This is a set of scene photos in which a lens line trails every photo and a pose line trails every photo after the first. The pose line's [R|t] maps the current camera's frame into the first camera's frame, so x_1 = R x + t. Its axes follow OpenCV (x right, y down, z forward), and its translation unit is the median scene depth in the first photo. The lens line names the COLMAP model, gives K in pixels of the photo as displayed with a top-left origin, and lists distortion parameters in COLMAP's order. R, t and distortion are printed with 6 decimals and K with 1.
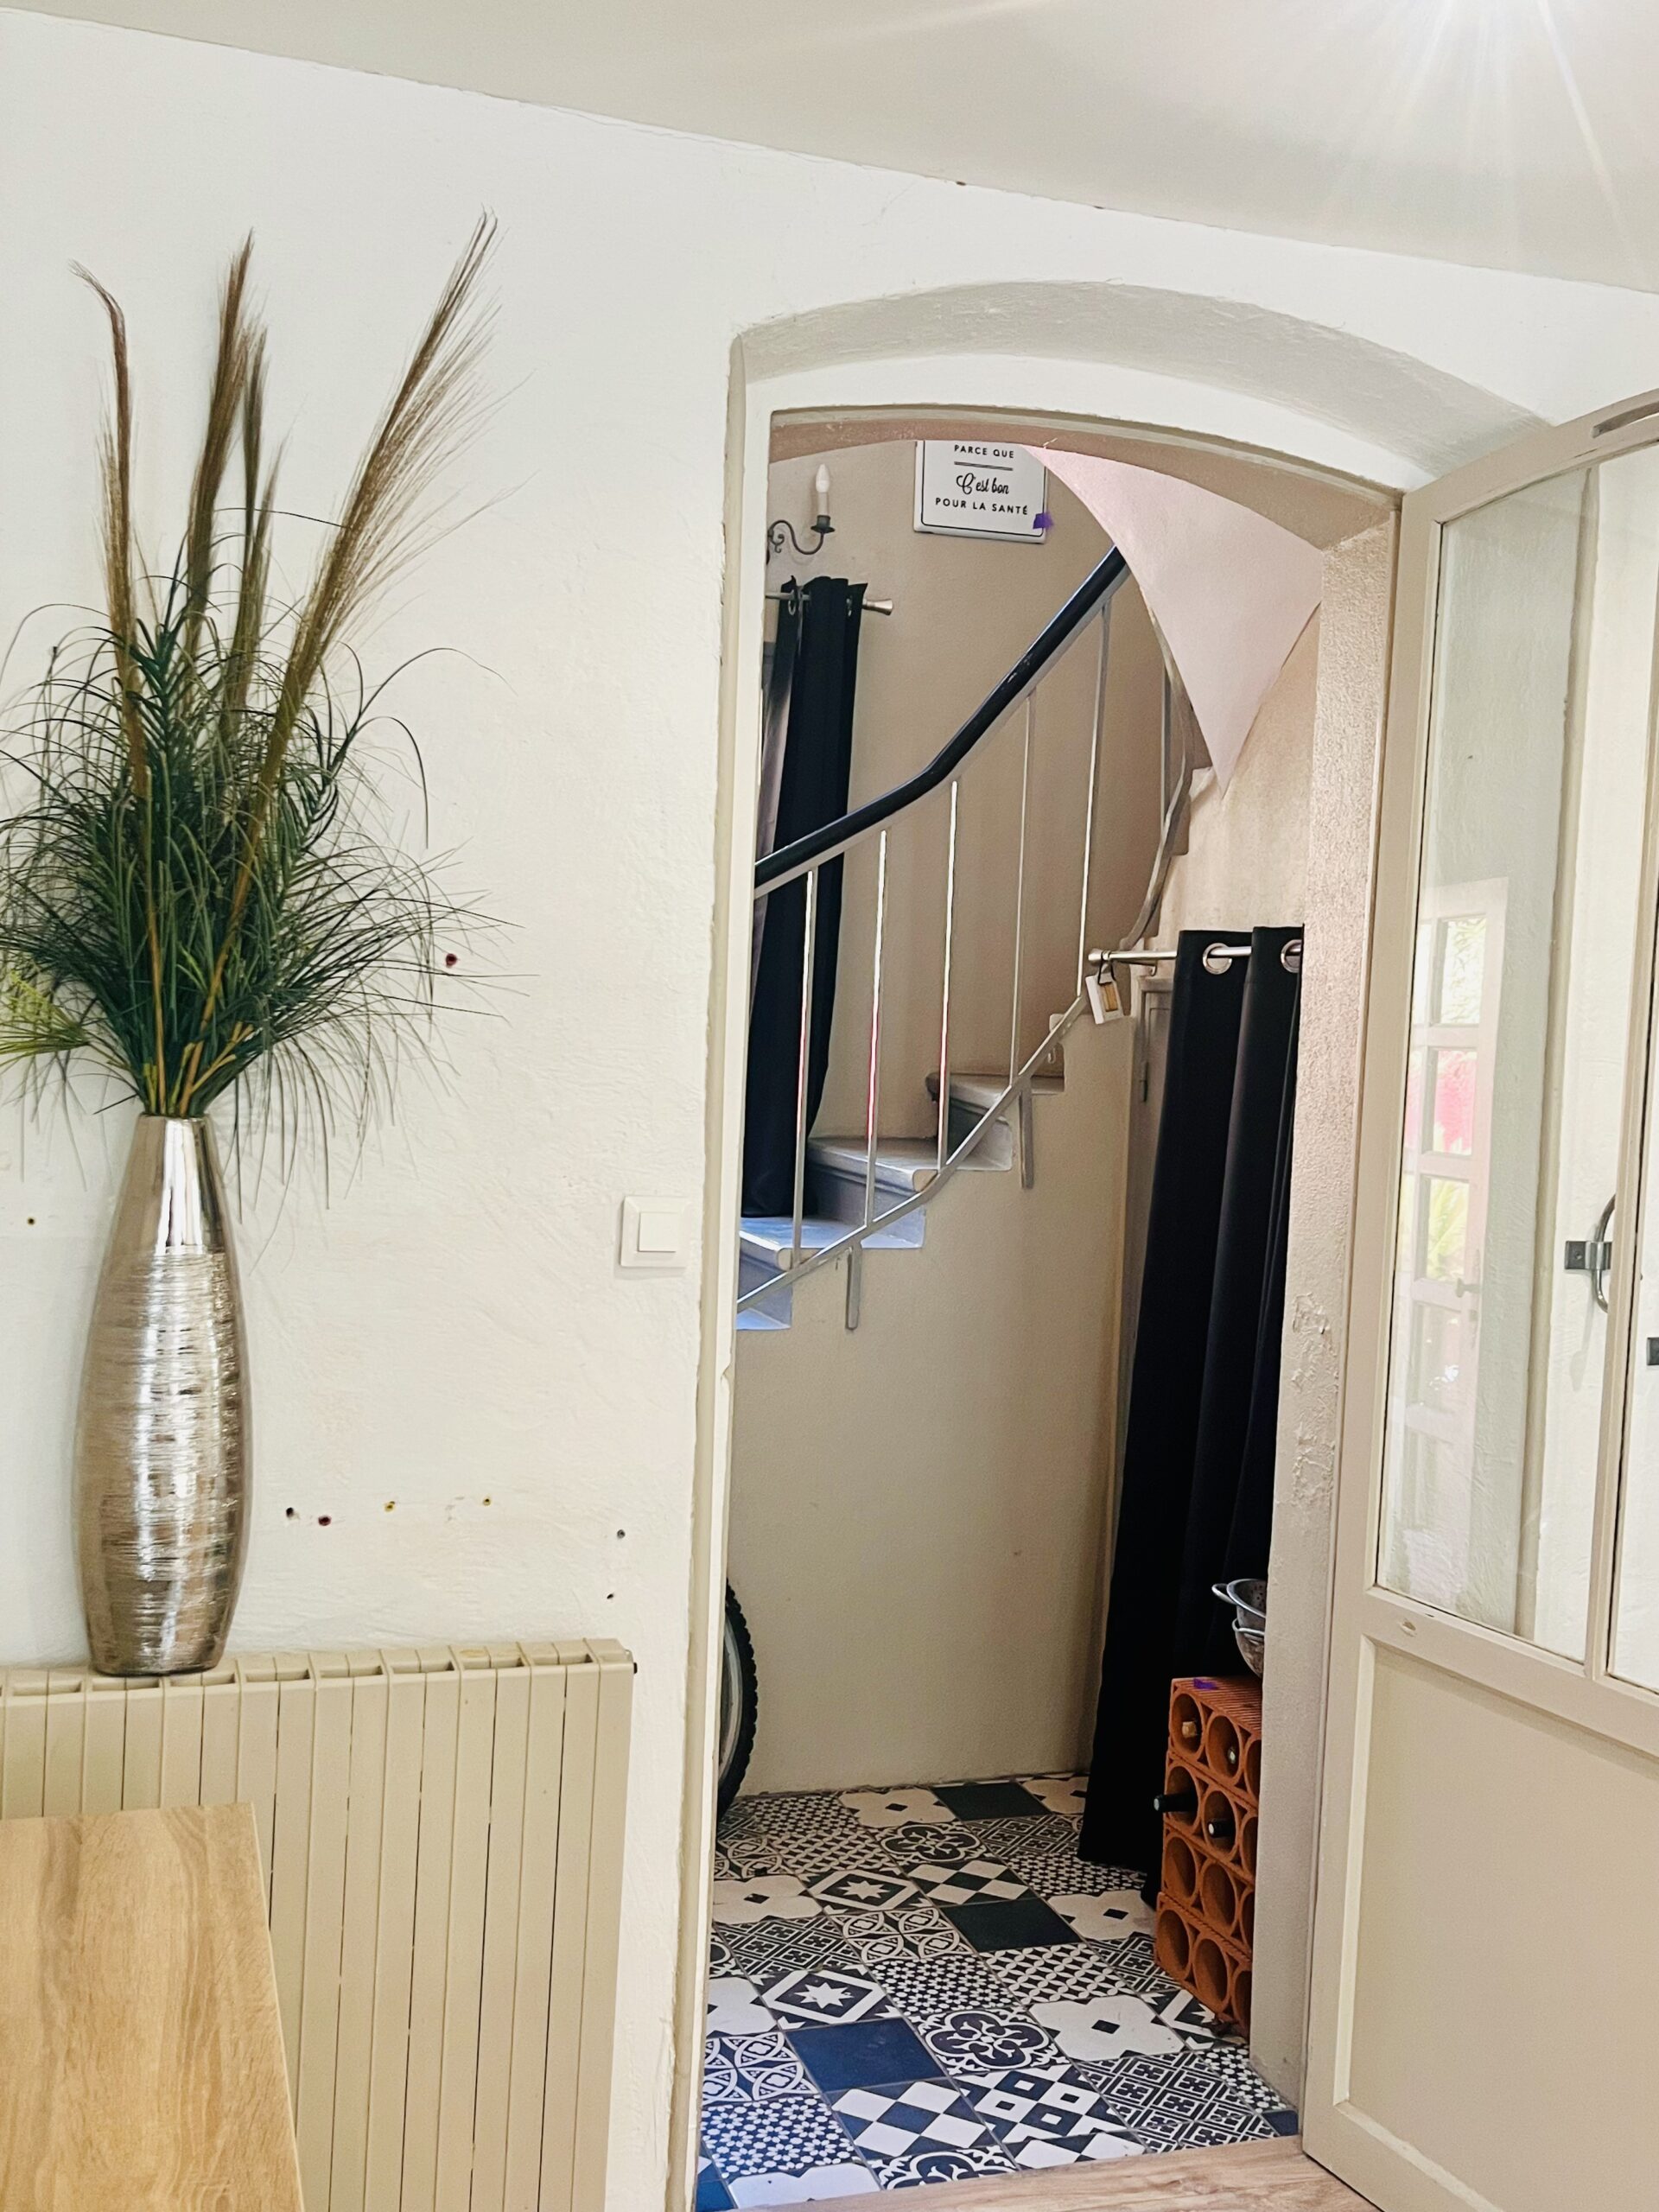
lens RADIAL K [[2158.7, 0, 829.7], [0, 2158.7, 1105.1], [0, 0, 1]] dist [0.006233, 0.000000]
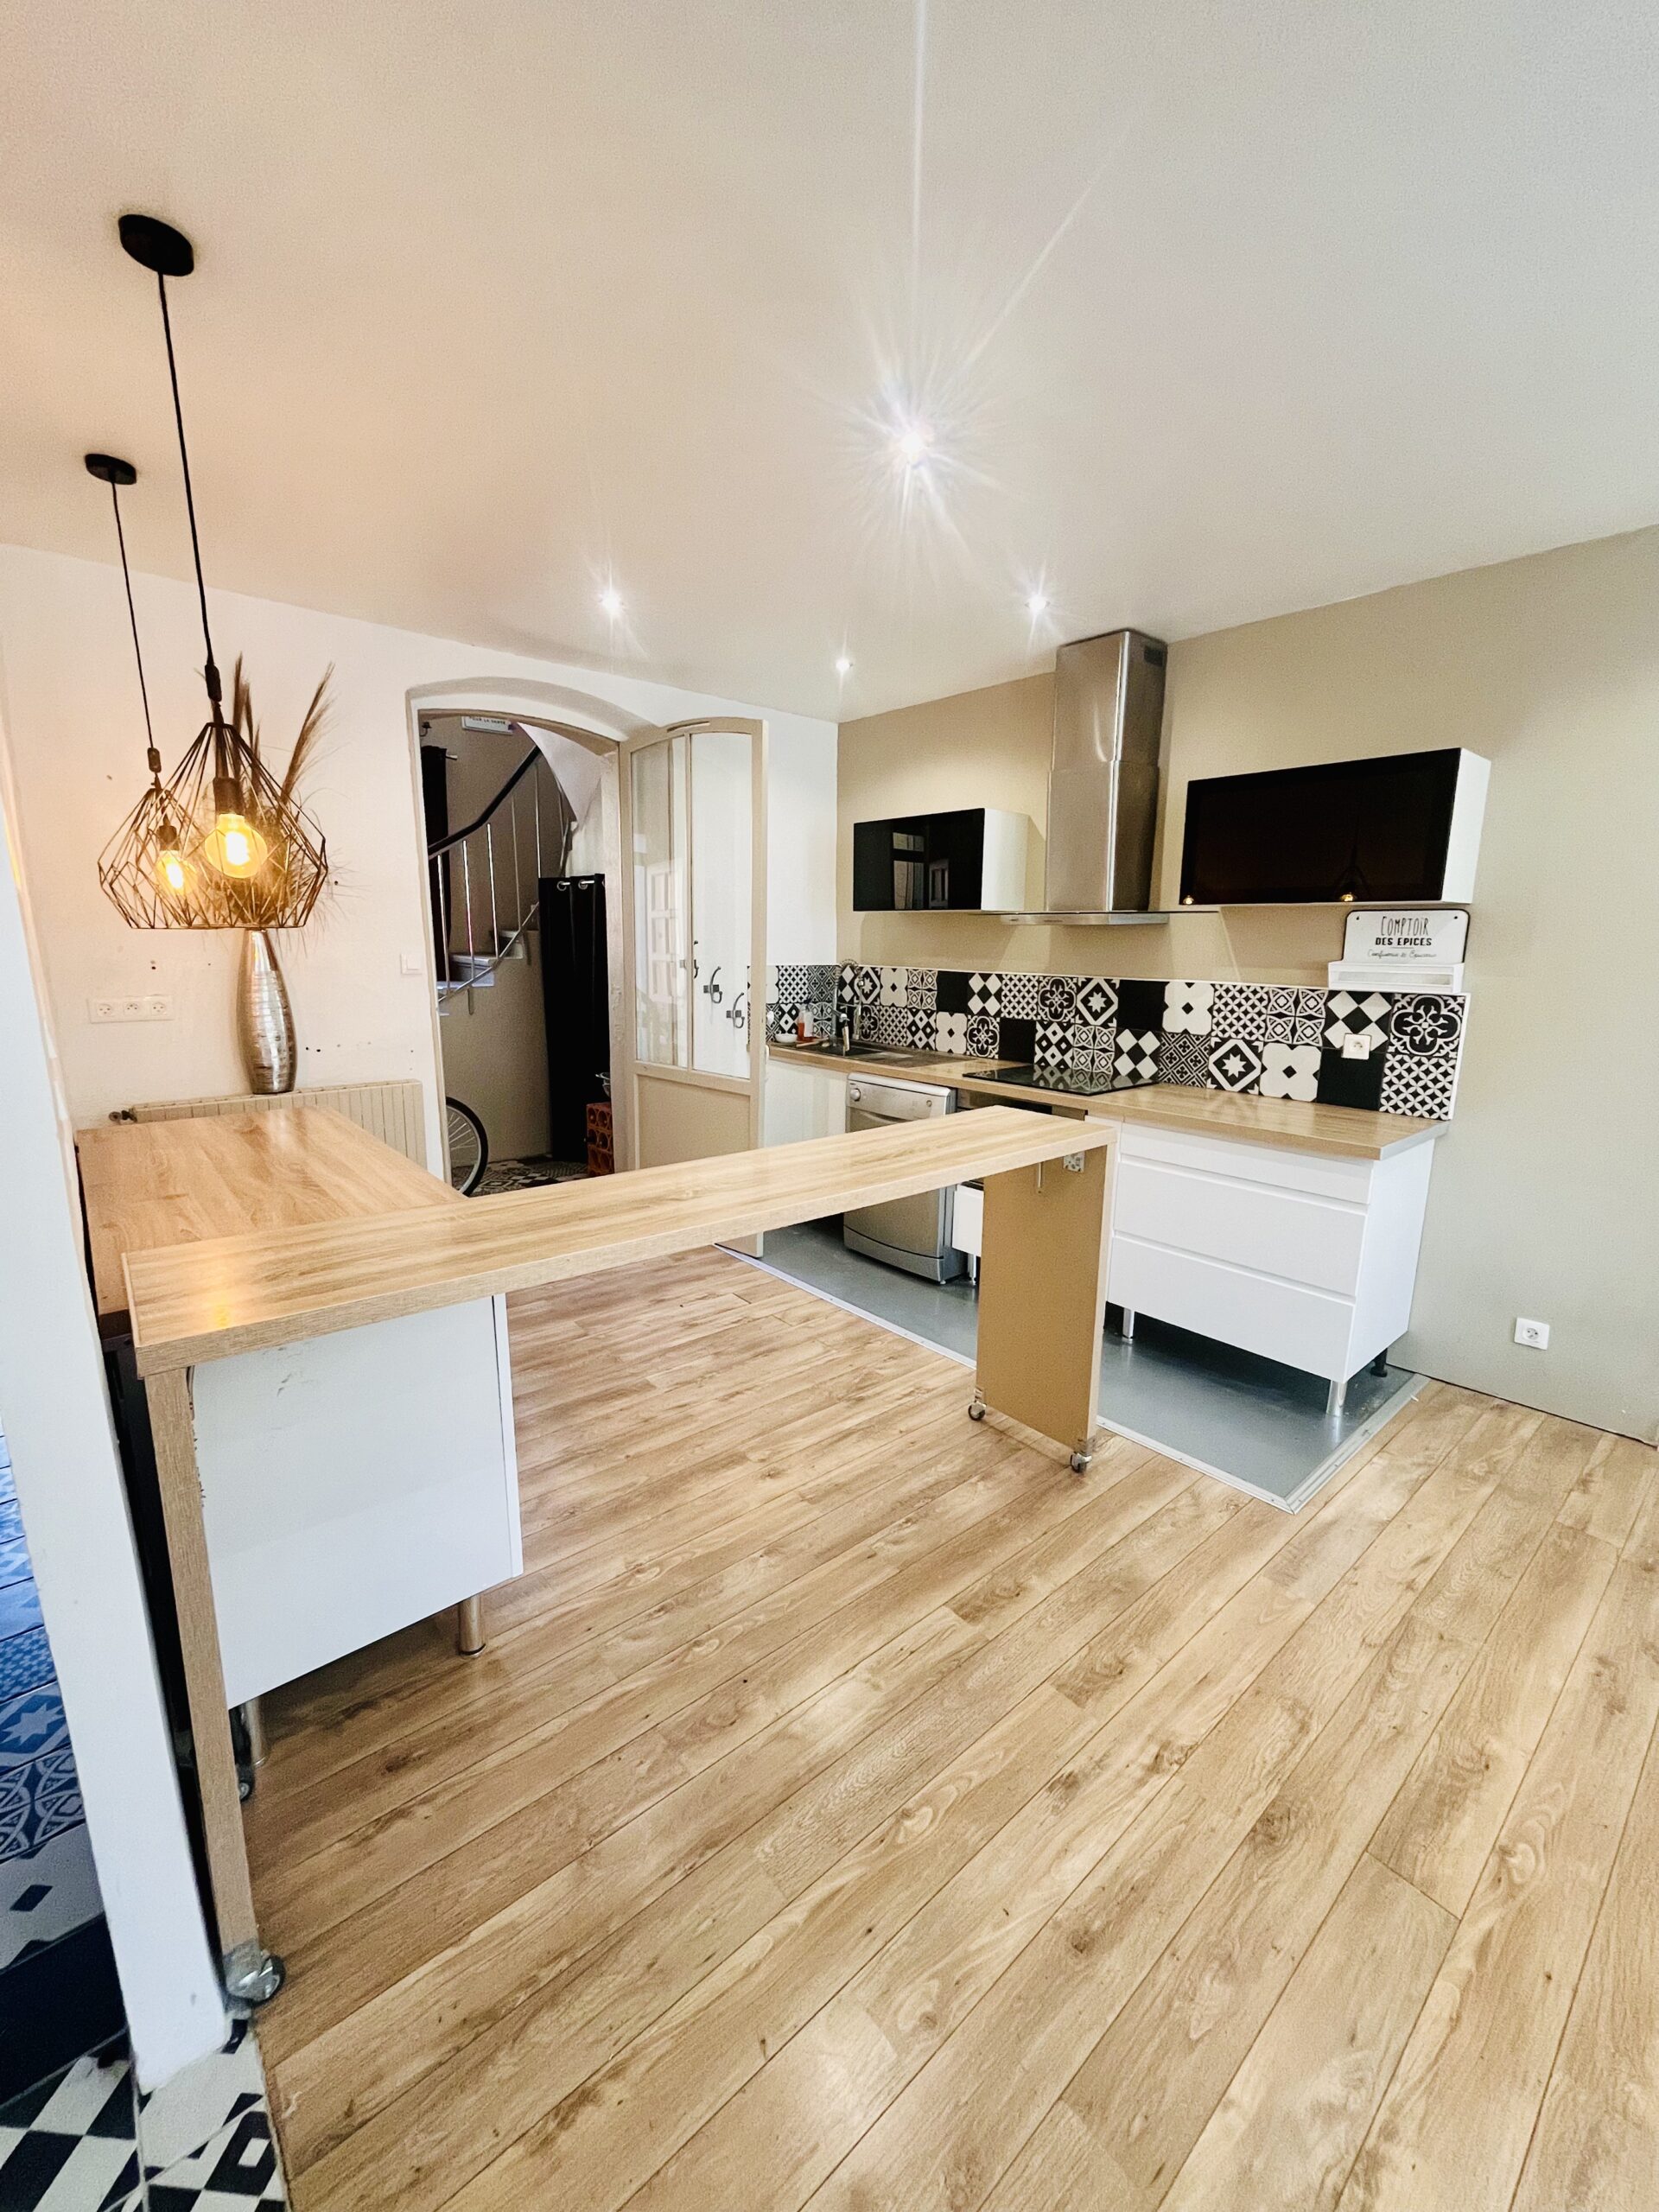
lens RADIAL K [[889.1, 0, 823.9], [0, 889.1, 1107.4], [0, 0, 1]] dist [-0.001814, -0.000016]
pose [[0.918972, -0.106080, 0.379787, -0.027703], [0.042109, 0.984028, 0.172962, 0.047618], [-0.392069, -0.142955, 0.908761, -0.406707]]
